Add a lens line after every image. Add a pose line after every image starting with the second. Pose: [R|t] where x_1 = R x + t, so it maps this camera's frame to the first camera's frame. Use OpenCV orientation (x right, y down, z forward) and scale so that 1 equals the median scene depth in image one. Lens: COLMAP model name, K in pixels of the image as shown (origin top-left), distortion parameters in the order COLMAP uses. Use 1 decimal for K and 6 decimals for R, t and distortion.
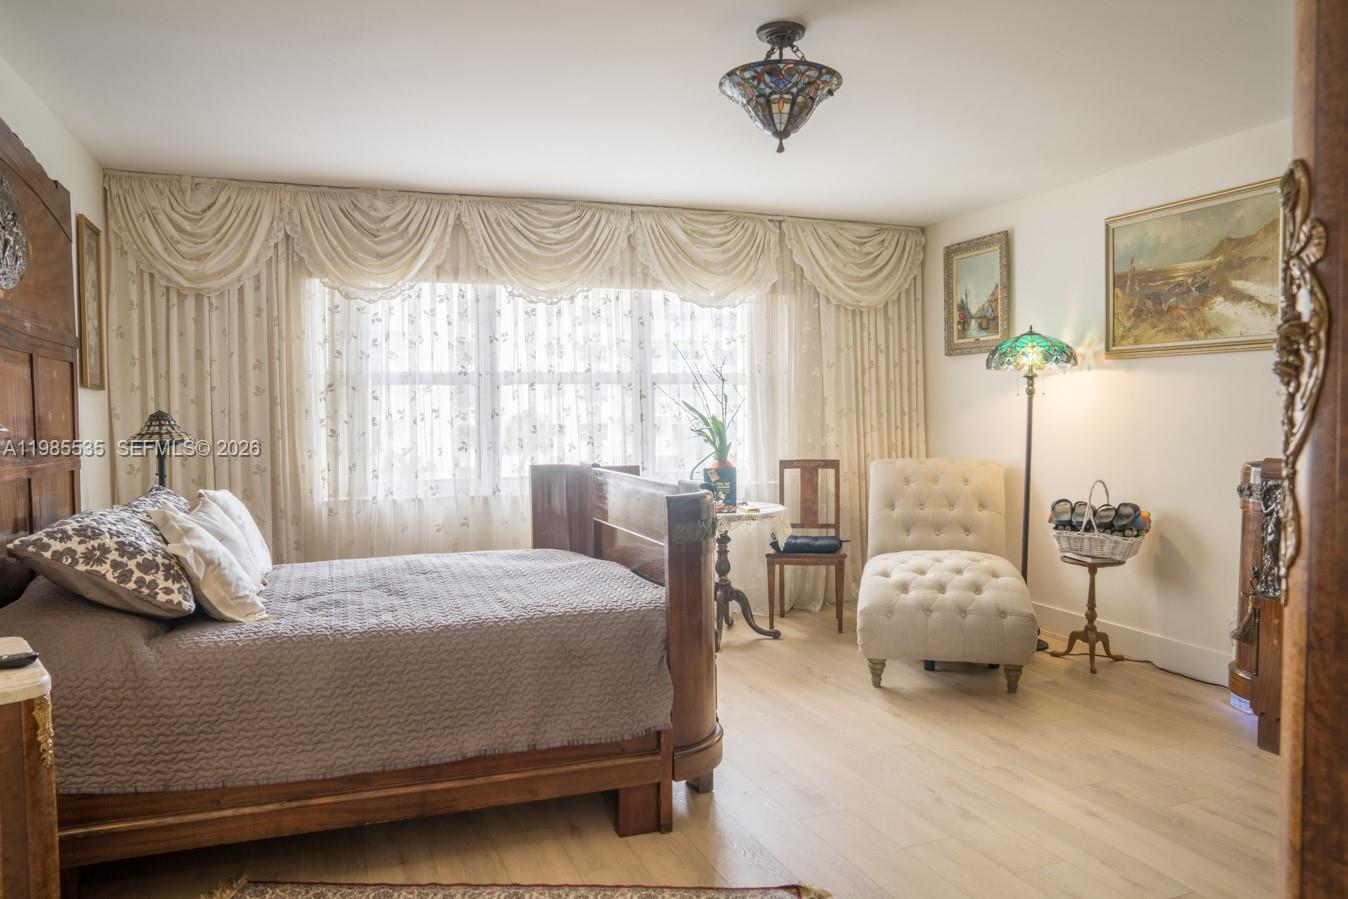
lens RADIAL K [[953.8, 0, 673.3], [0, 953.8, 416.5], [0, 0, 1]] dist [-0.079618, 0.086599]
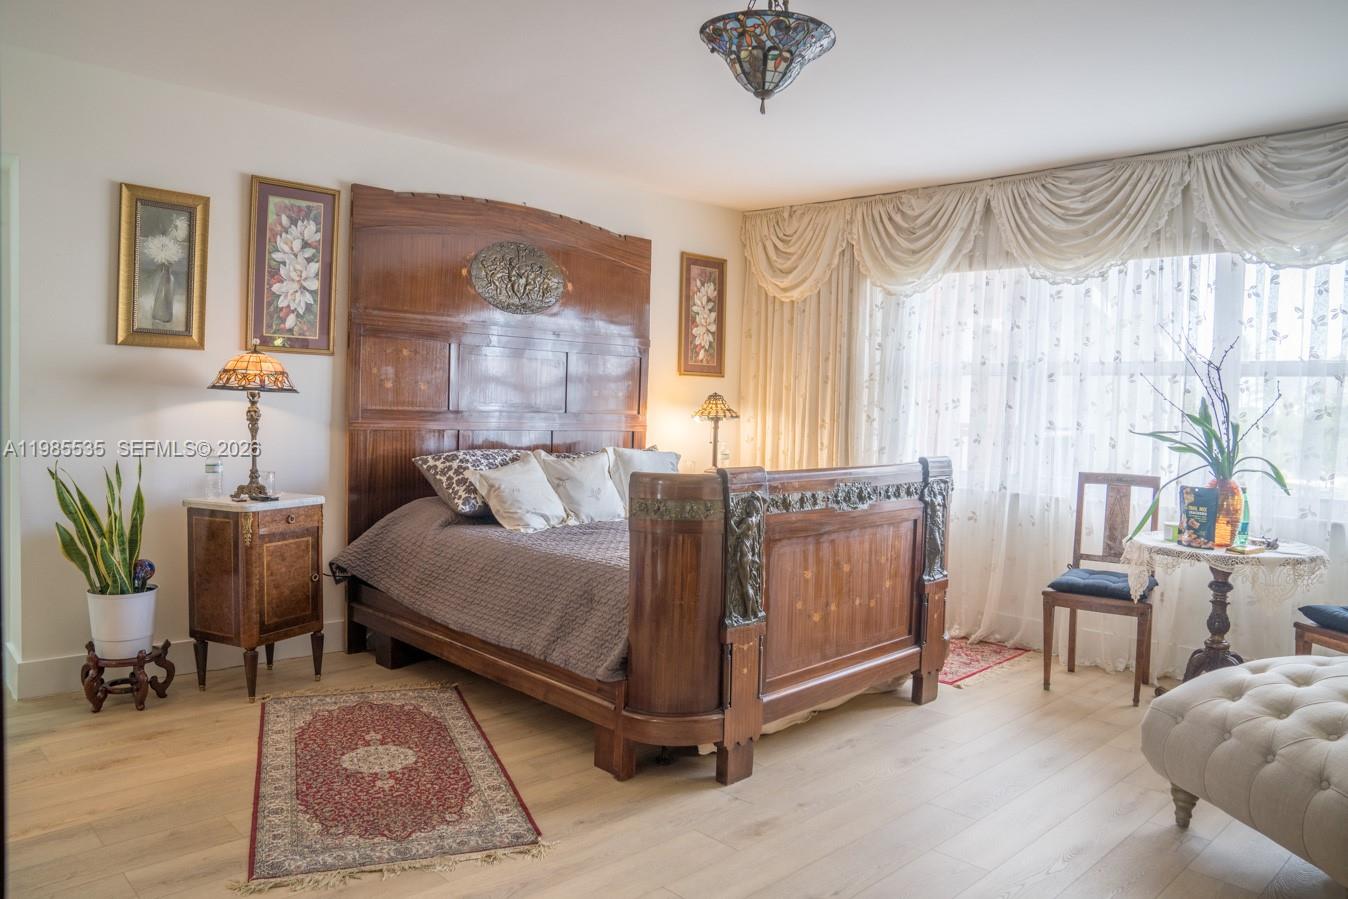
lens RADIAL K [[953.8, 0, 673.3], [0, 953.8, 416.5], [0, 0, 1]] dist [-0.079618, 0.086599]
pose [[0.419499, 0.038984, -0.906918, 0.524580], [-0.037015, 0.998981, 0.025820, -0.004501], [0.907001, 0.022739, 0.420514, 0.309144]]
